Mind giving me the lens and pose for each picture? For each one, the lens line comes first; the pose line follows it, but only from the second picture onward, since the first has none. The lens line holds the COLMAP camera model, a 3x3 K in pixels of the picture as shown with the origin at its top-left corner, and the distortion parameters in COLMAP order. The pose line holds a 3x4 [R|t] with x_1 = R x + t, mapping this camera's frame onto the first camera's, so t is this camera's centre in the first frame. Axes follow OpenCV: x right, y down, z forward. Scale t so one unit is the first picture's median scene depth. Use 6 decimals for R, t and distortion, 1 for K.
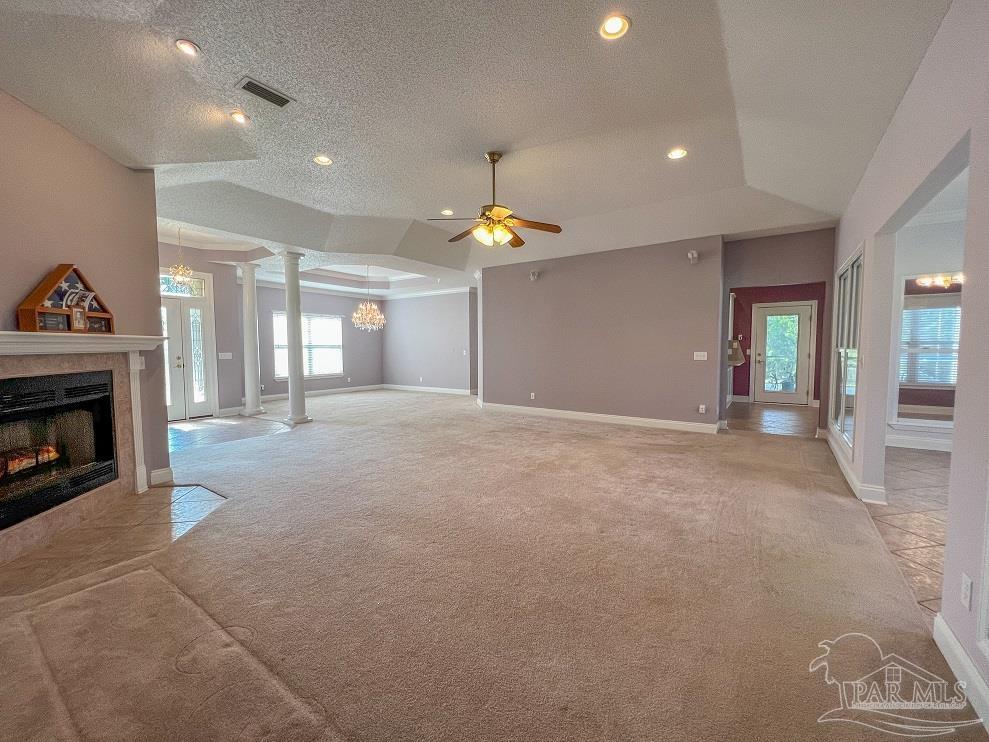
lens RADIAL K [[396.9, 0, 496.9], [0, 396.9, 372.1], [0, 0, 1]] dist [-0.001668, -0.000208]
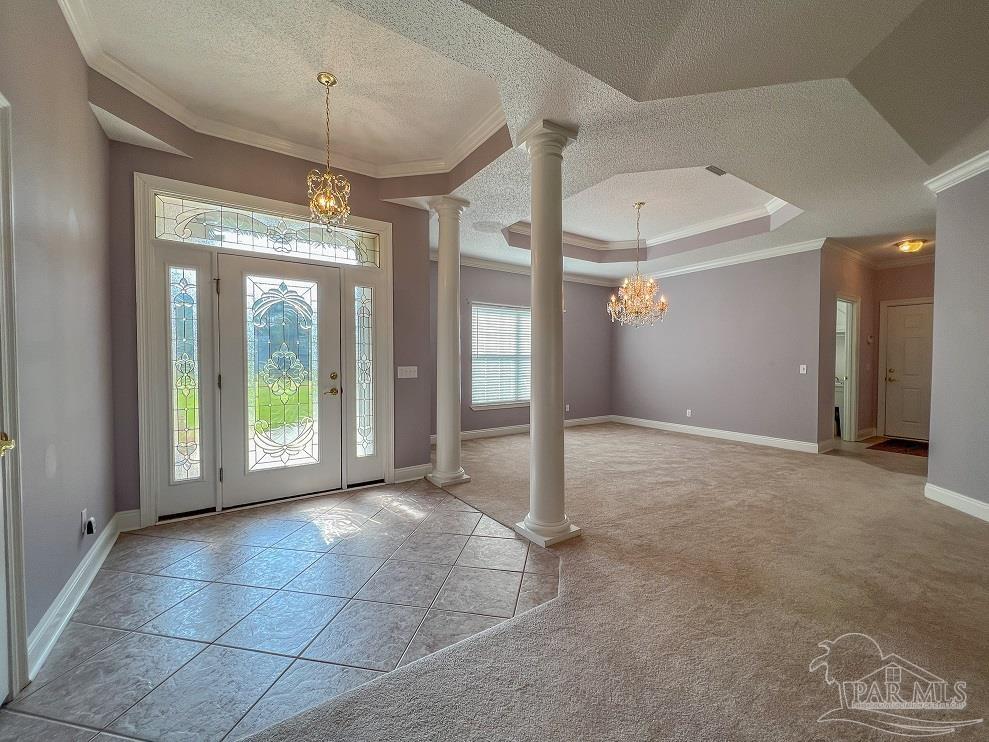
lens RADIAL K [[396.9, 0, 498.4], [0, 396.9, 372.8], [0, 0, 1]] dist [-0.001668, -0.000208]
pose [[0.917367, 0.014313, -0.397785, -0.358173], [-0.026996, 0.999289, -0.026302, -0.030160], [0.397126, 0.034867, 0.917102, 0.558538]]
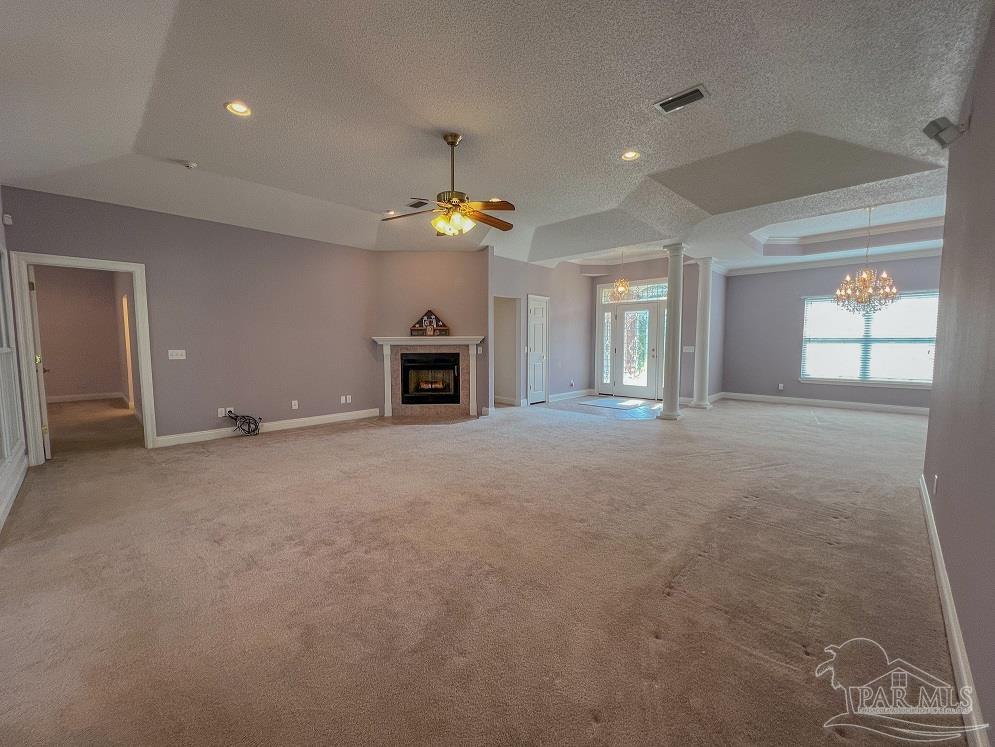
lens RADIAL K [[399.1, 0, 500.4], [0, 399.1, 373.7], [0, 0, 1]] dist [0.000338, 0.000007]
pose [[-0.160150, 0.078655, -0.983954, 0.495502], [-0.059158, 0.994264, 0.089108, -0.043225], [0.985318, 0.072479, -0.154578, 0.686558]]
